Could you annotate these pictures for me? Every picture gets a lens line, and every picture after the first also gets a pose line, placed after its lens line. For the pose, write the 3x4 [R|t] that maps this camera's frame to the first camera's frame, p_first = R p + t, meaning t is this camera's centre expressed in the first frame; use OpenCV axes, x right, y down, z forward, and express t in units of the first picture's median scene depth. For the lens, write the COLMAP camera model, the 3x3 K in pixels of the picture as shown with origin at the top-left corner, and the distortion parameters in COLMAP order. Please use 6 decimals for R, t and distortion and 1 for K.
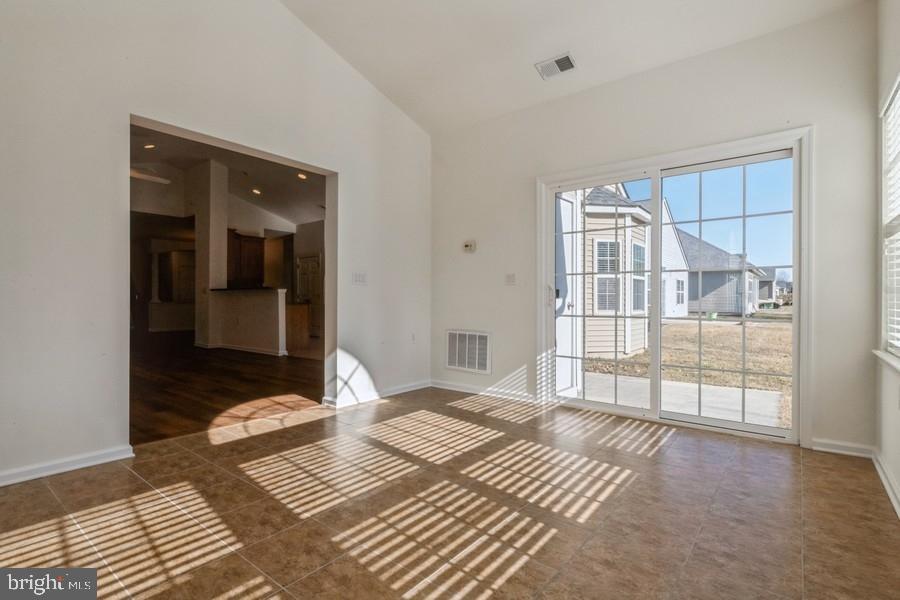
lens RADIAL K [[426.7, 0, 451.0], [0, 426.7, 300.7], [0, 0, 1]] dist [0.006554, 0.000641]
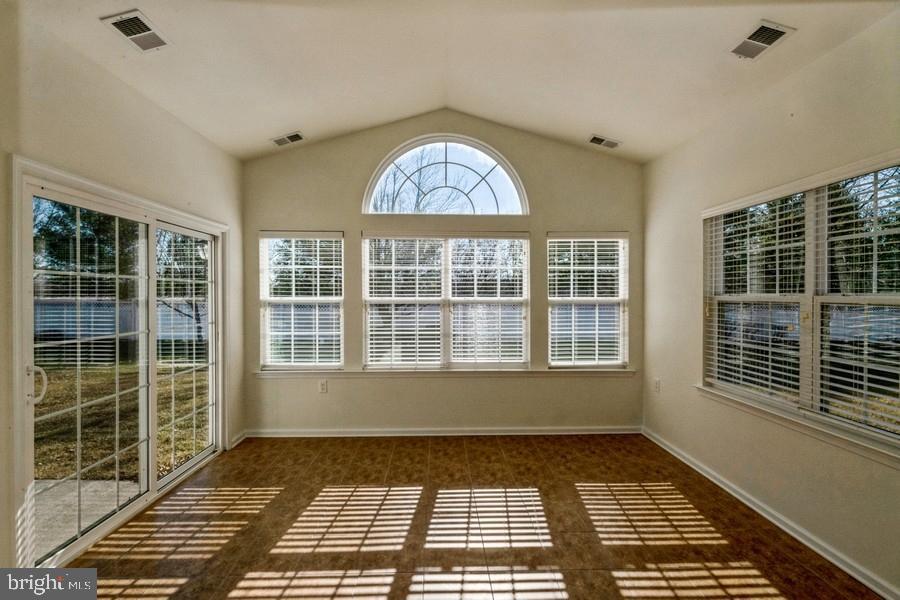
lens RADIAL K [[418.7, 0, 448.8], [0, 418.7, 298.1], [0, 0, 1]] dist [0.000042, 0.000103]
pose [[-0.653985, -0.008822, 0.756456, -0.754737], [-0.003907, 0.999958, 0.008285, -0.184923], [-0.756498, 0.002463, -0.653992, 1.489739]]
